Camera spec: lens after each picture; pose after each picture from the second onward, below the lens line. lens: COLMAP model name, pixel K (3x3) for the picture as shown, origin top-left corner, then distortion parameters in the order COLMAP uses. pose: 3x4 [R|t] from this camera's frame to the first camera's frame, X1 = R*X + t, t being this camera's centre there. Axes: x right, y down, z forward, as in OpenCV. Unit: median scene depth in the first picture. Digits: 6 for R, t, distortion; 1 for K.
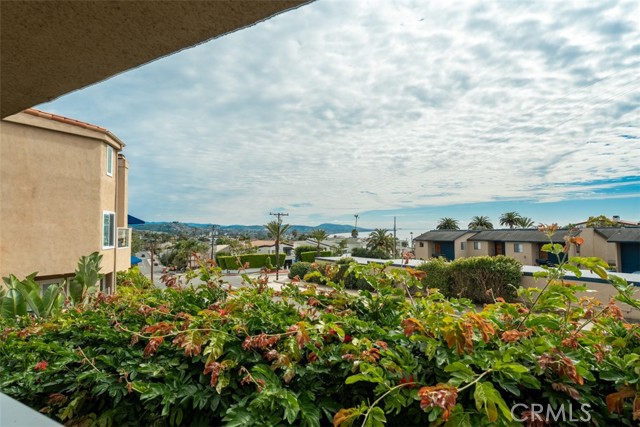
lens RADIAL K [[344.6, 0, 317.9], [0, 344.6, 202.2], [0, 0, 1]] dist [0.002939, 0.000957]
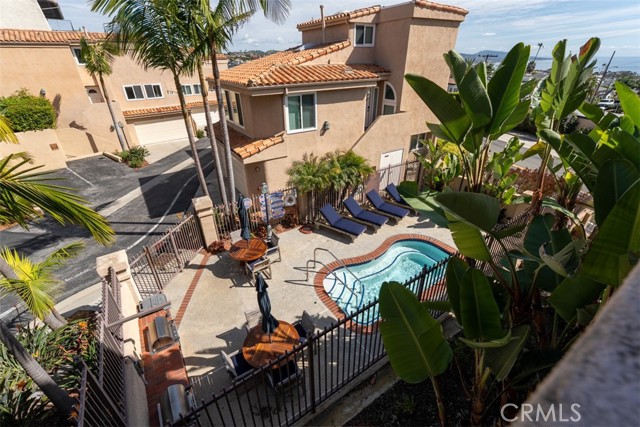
lens RADIAL K [[276.1, 0, 315.2], [0, 276.1, 213.5], [0, 0, 1]] dist [-0.001421, -0.000509]
pose [[0.896237, 0.214981, -0.387998, -0.159310], [0.038574, 0.833618, 0.550992, -0.047374], [0.441895, -0.508786, 0.738827, -0.073705]]
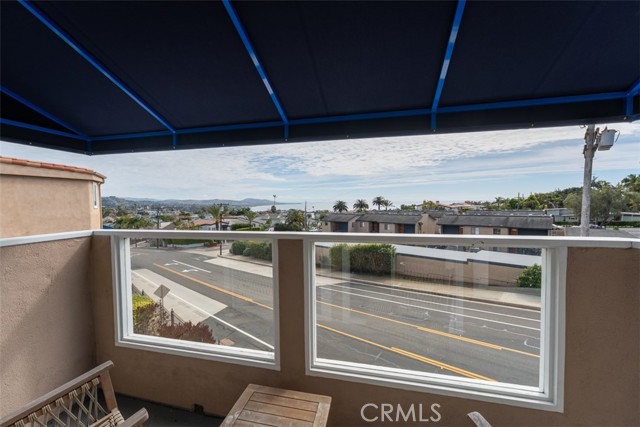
lens RADIAL K [[256.5, 0, 315.8], [0, 256.5, 212.7], [0, 0, 1]] dist [0.003205, -0.001928]
pose [[0.960680, -0.009933, 0.277481, -0.042645], [-0.023059, 0.993054, 0.115379, -0.052388], [-0.276699, -0.117241, 0.953778, -0.002802]]
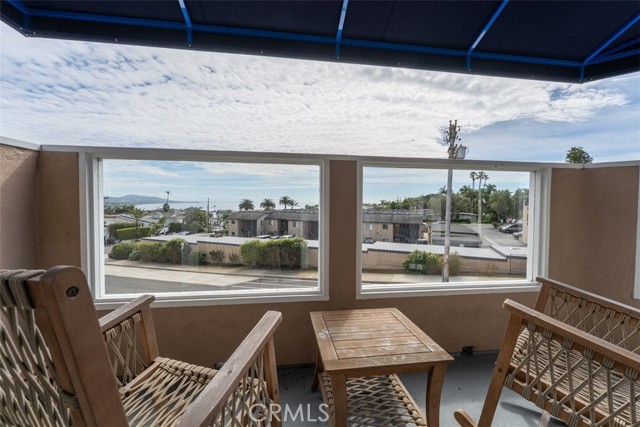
lens RADIAL K [[256.5, 0, 315.9], [0, 256.5, 211.3], [0, 0, 1]] dist [0.003205, -0.001928]
pose [[0.795849, 0.000946, 0.605495, -0.060408], [-0.070268, 0.993386, 0.090808, -0.039560], [-0.601404, -0.114817, 0.790652, 0.007158]]
